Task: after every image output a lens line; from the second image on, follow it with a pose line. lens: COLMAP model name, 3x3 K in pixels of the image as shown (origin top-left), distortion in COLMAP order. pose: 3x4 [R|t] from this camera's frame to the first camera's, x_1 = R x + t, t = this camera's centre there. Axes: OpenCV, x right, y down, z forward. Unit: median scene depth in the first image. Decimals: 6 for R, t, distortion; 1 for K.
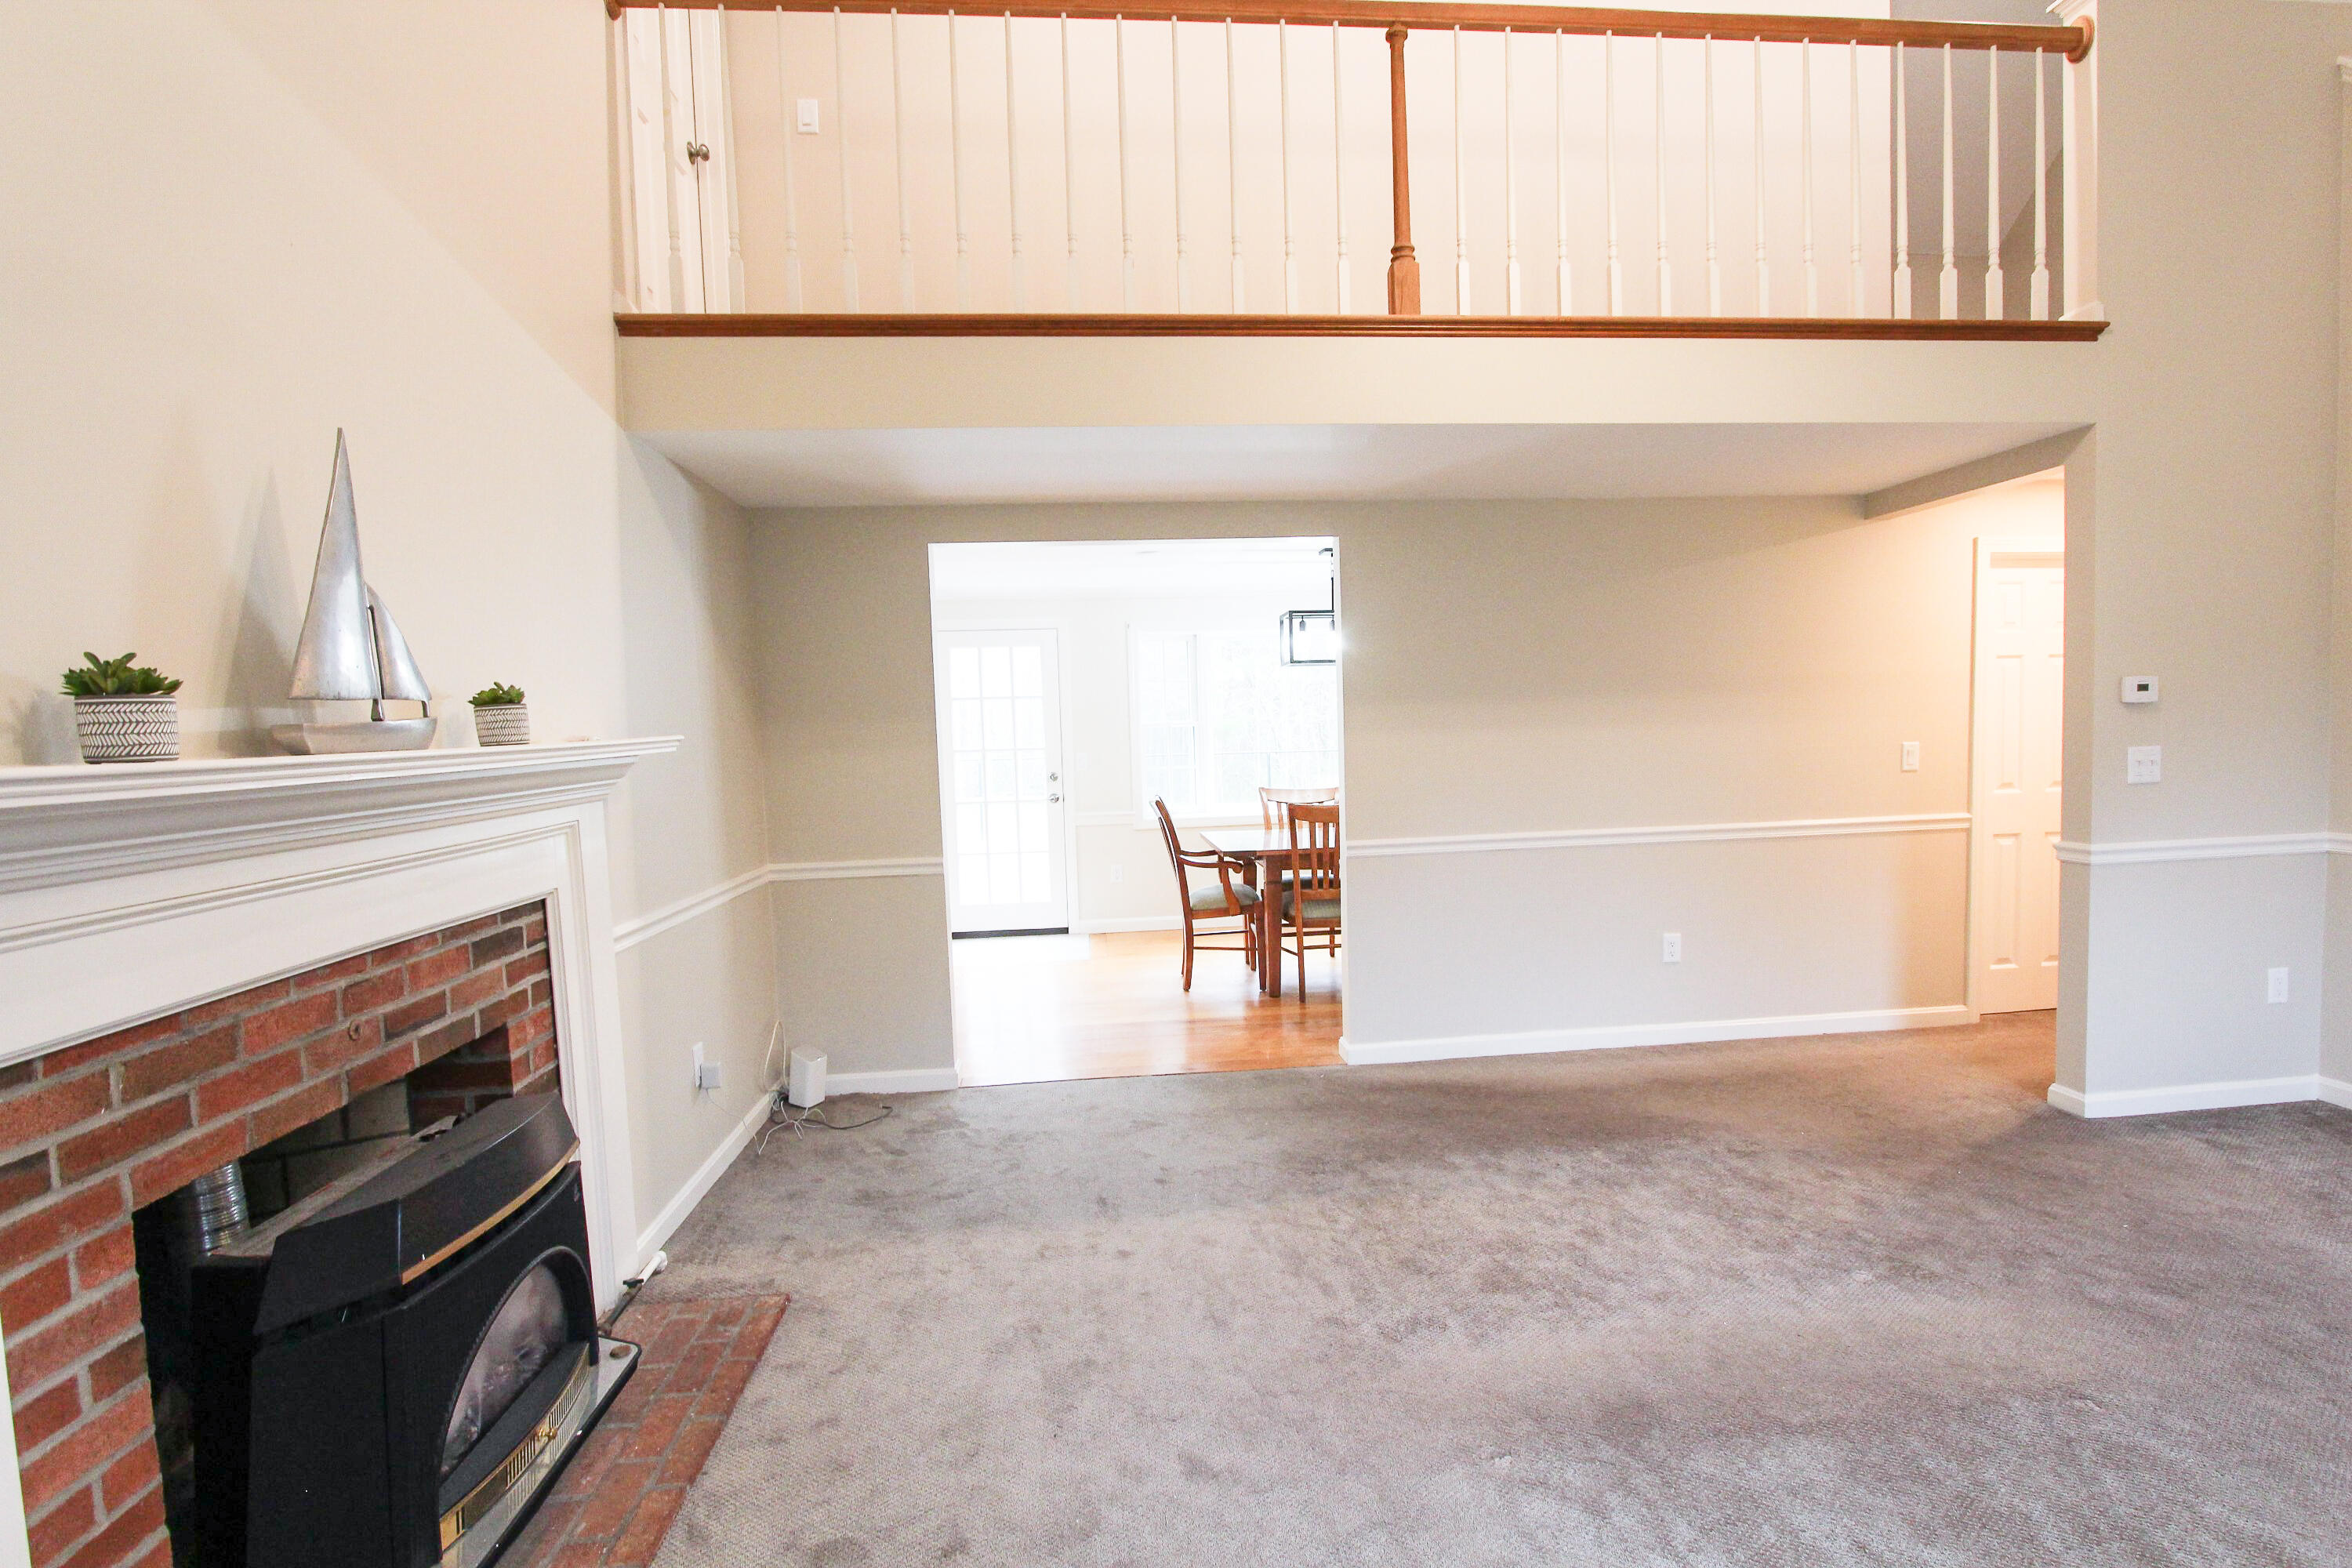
lens RADIAL K [[1093.2, 0, 1198.0], [0, 1093.2, 805.0], [0, 0, 1]] dist [-0.013700, 0.000265]
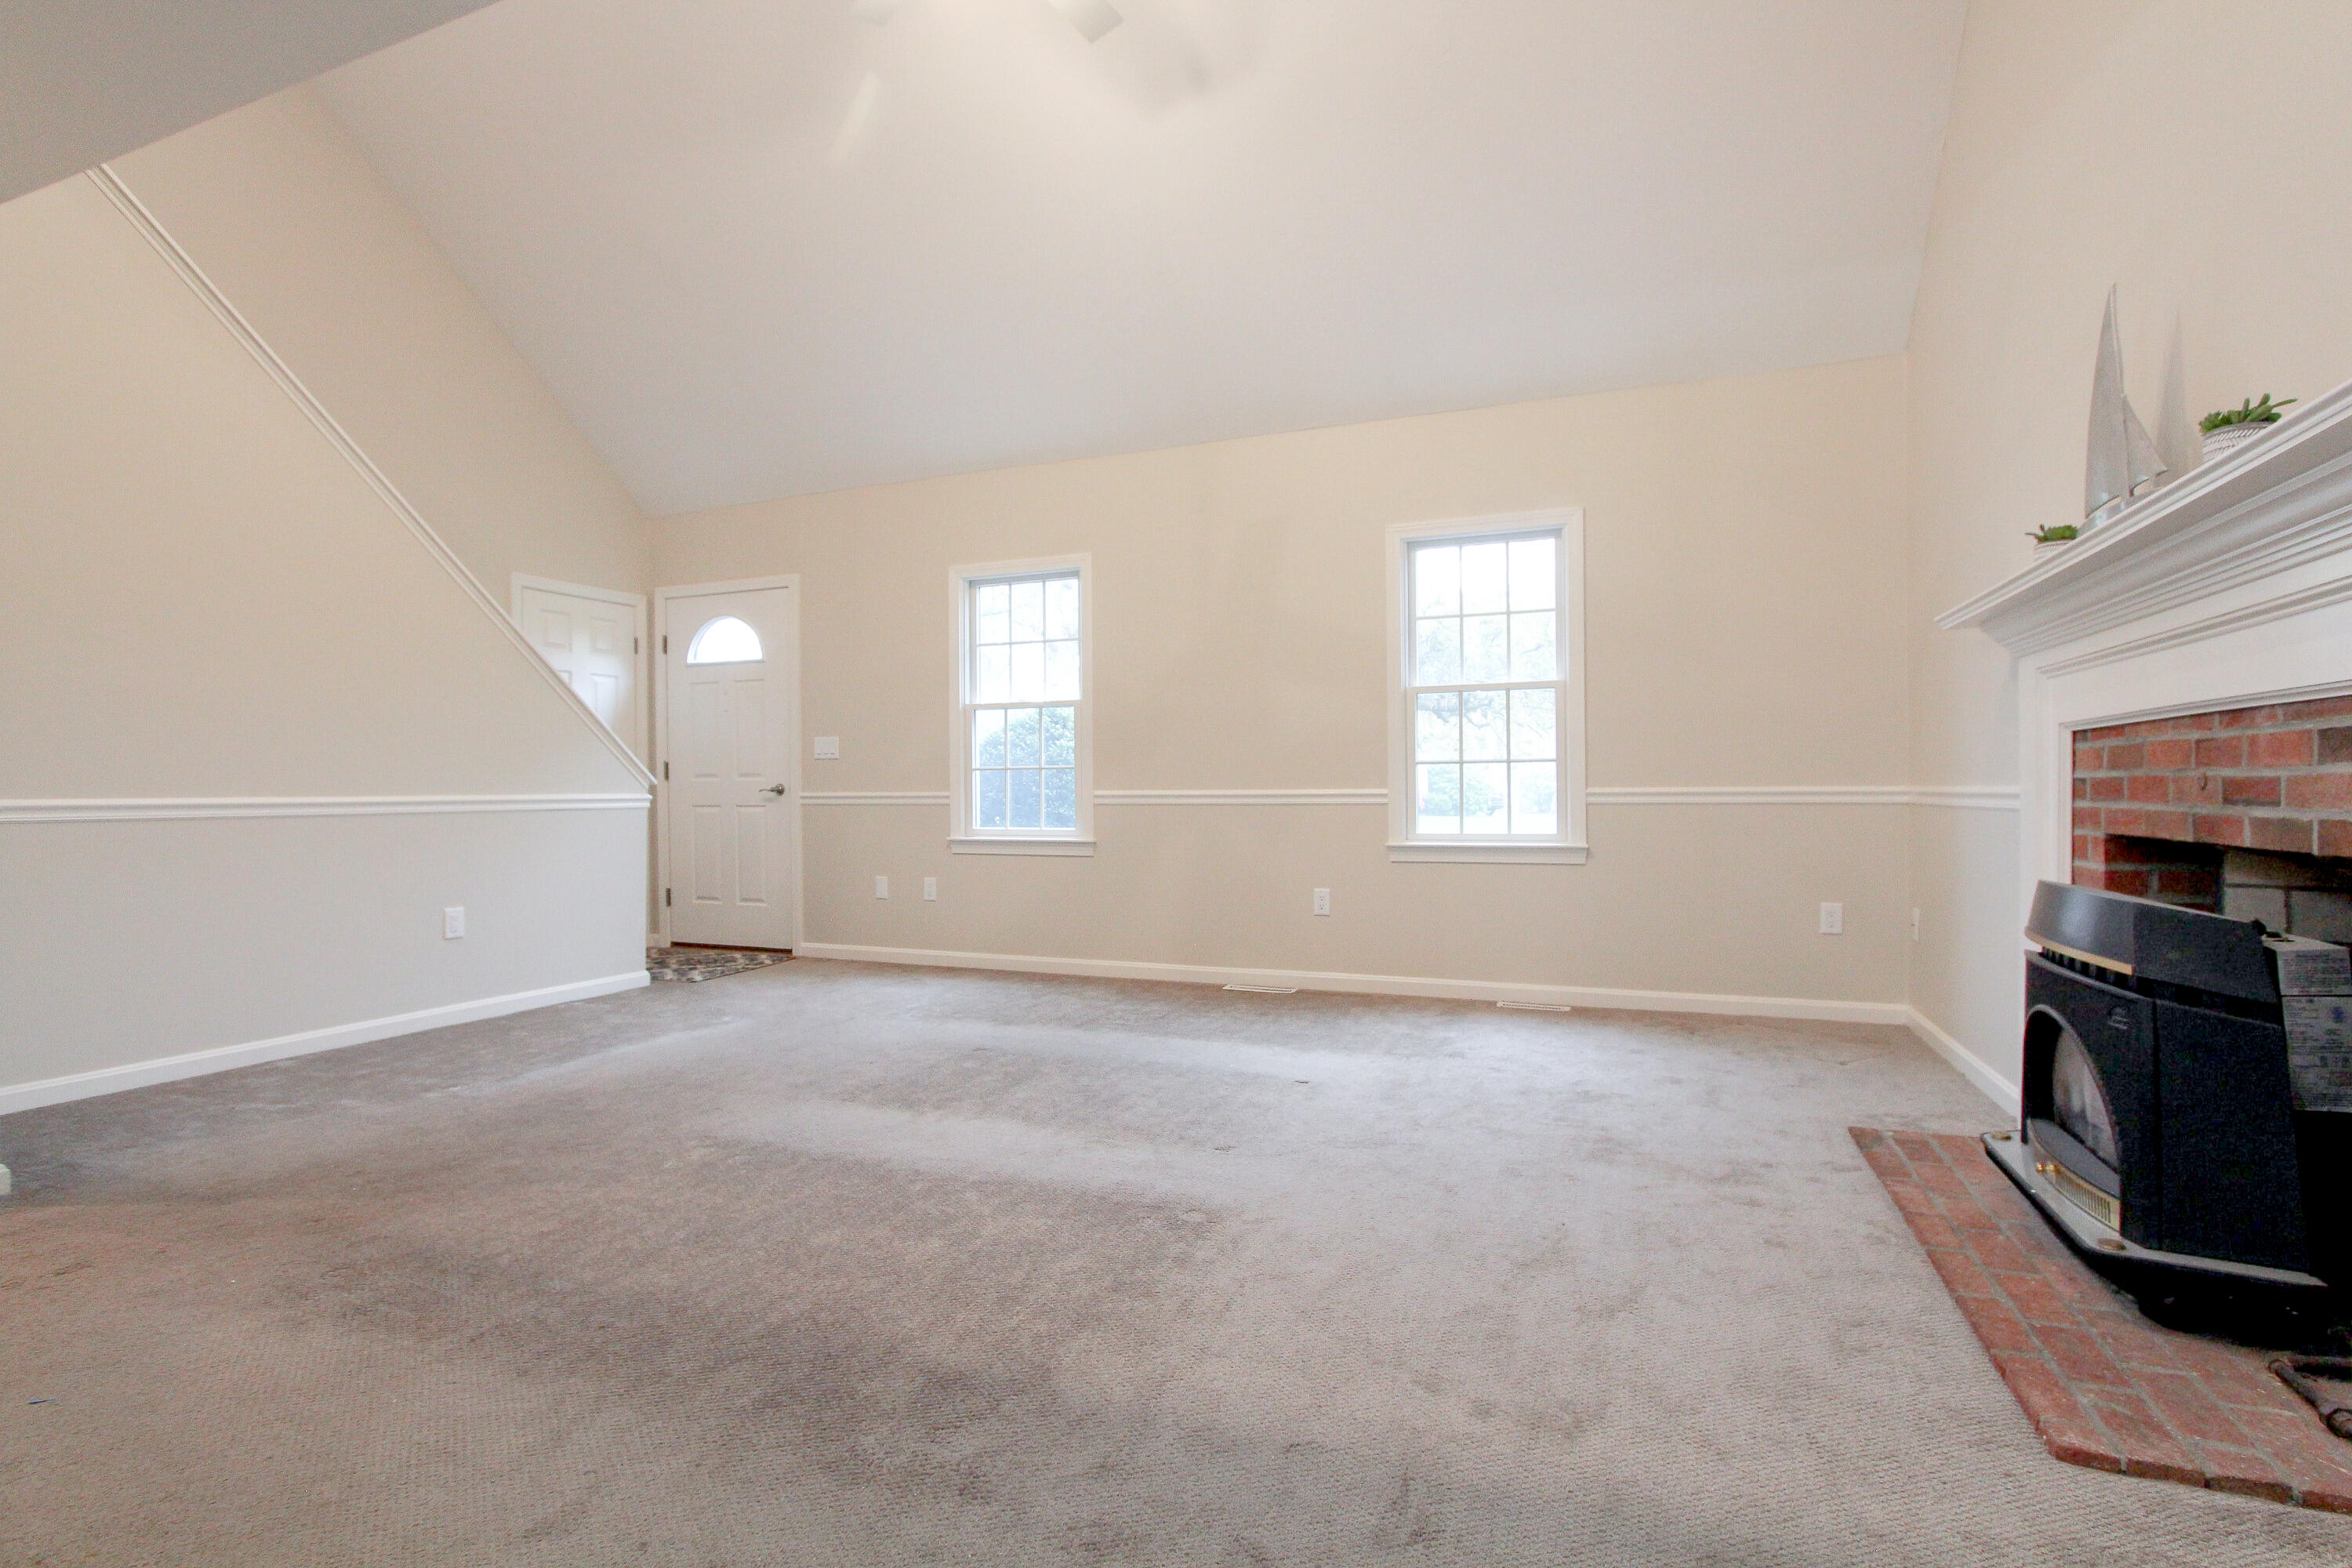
lens RADIAL K [[1102.8, 0, 1197.8], [0, 1102.8, 791.7], [0, 0, 1]] dist [-0.012554, -0.000076]
pose [[-0.890068, 0.043490, 0.453748, -0.339992], [0.074004, 0.996019, 0.049702, 0.080561], [-0.449779, 0.077817, -0.889743, 2.218230]]
